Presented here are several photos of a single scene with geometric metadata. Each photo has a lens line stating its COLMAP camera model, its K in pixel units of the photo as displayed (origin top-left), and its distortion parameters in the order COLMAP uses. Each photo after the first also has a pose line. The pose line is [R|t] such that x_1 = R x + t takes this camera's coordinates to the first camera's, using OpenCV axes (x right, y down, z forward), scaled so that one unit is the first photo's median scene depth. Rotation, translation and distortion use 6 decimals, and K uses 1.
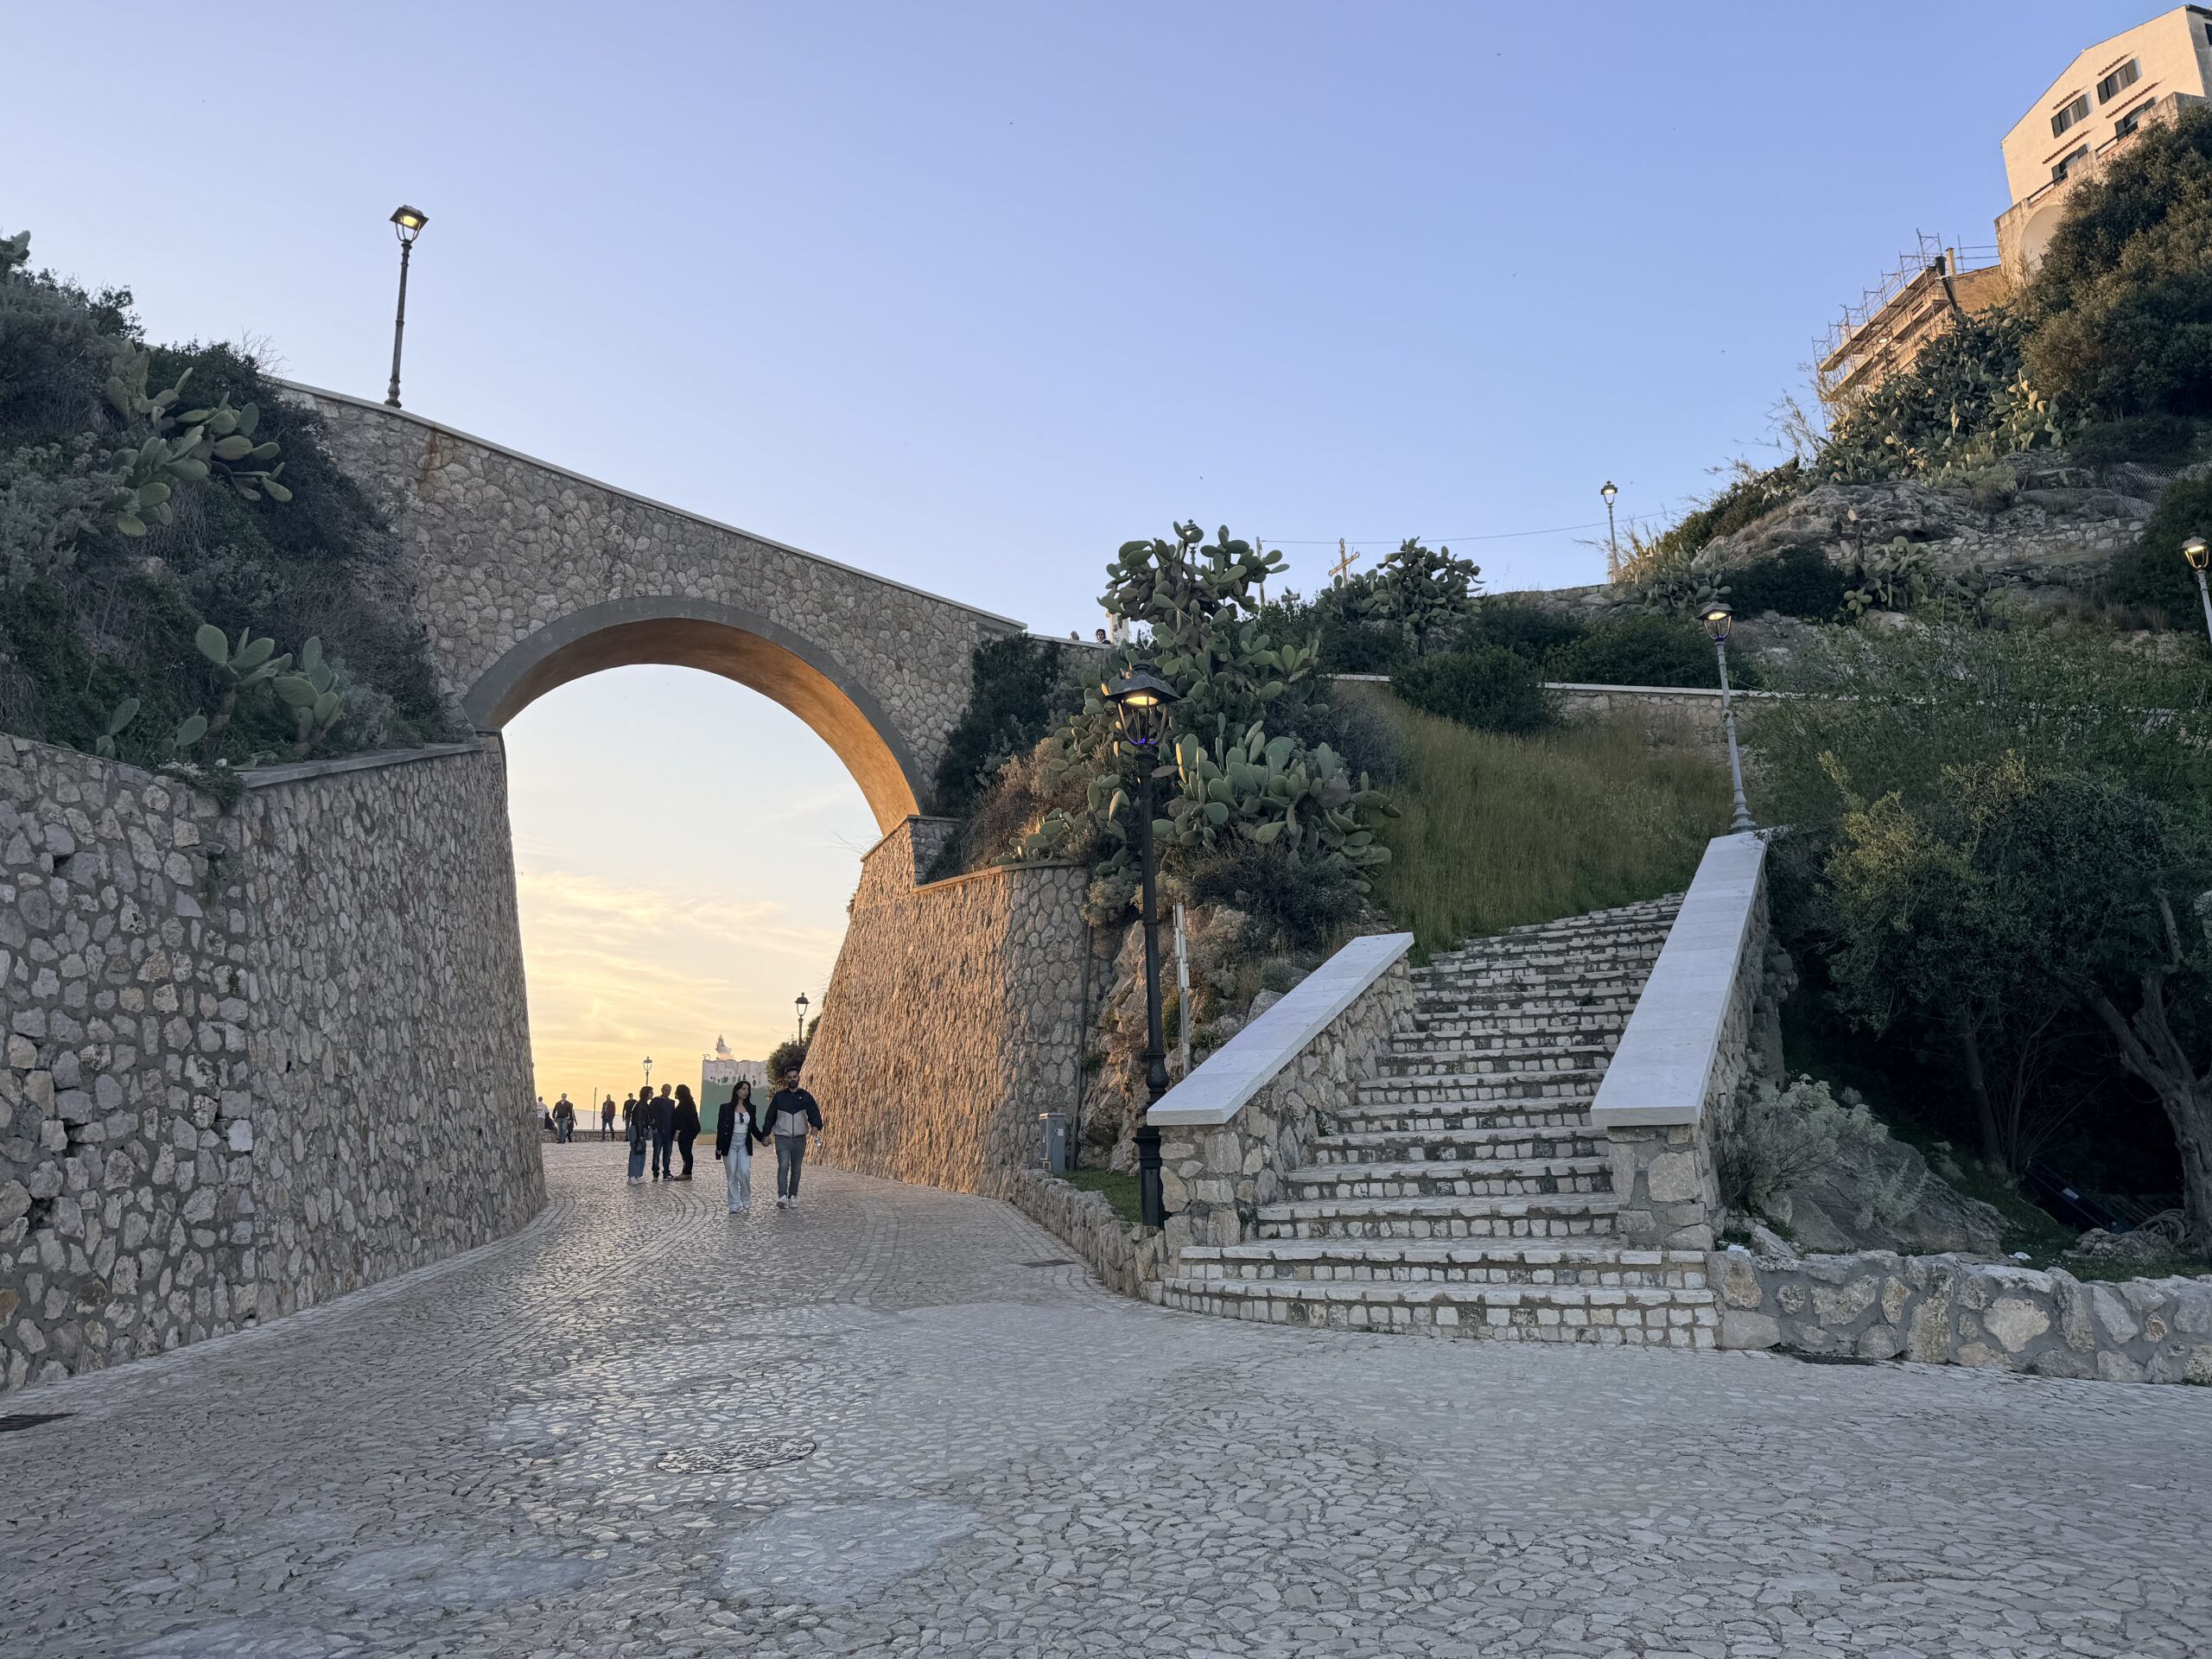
lens RADIAL K [[1547.6, 0, 1100.6], [0, 1547.6, 810.7], [0, 0, 1]] dist [0.057481, -0.070115]
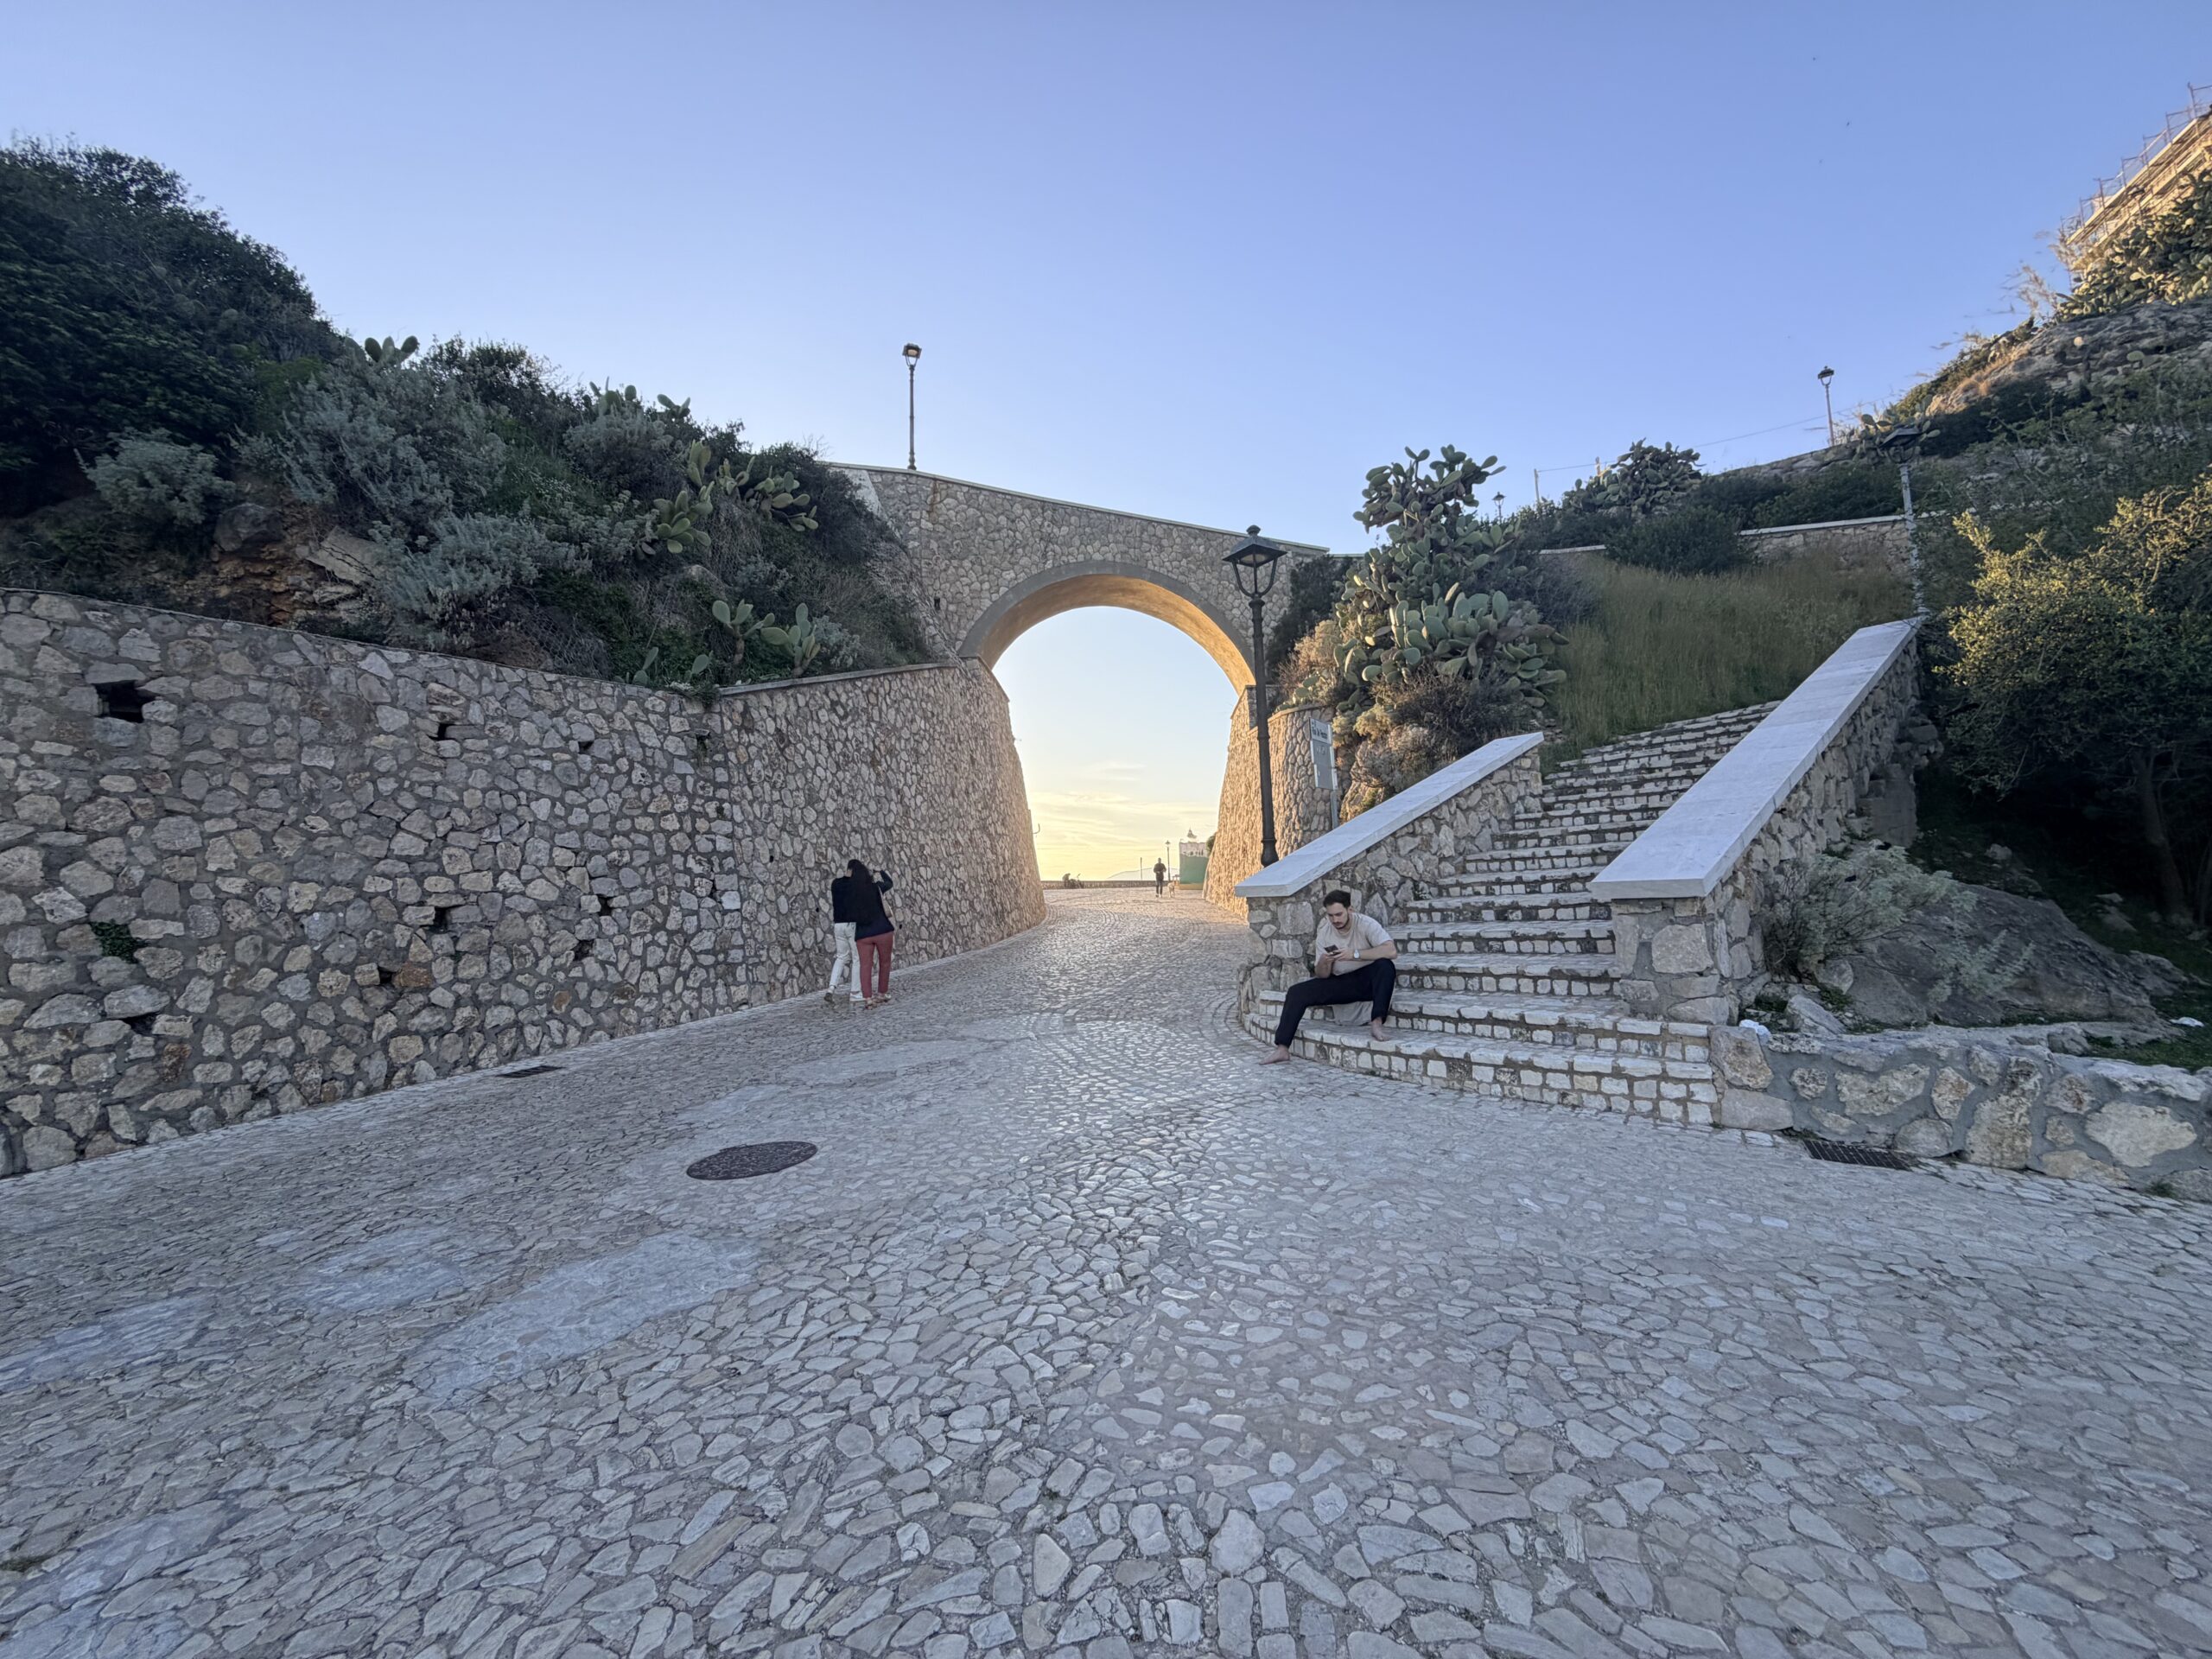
lens RADIAL K [[885.2, 0, 1097.3], [0, 885.2, 835.8], [0, 0, 1]] dist [0.000118, -0.000549]
pose [[0.921700, -0.030669, -0.386688, 0.122051], [0.090064, 0.986547, 0.136429, 0.027552], [0.377302, -0.160573, 0.912063, 0.181686]]
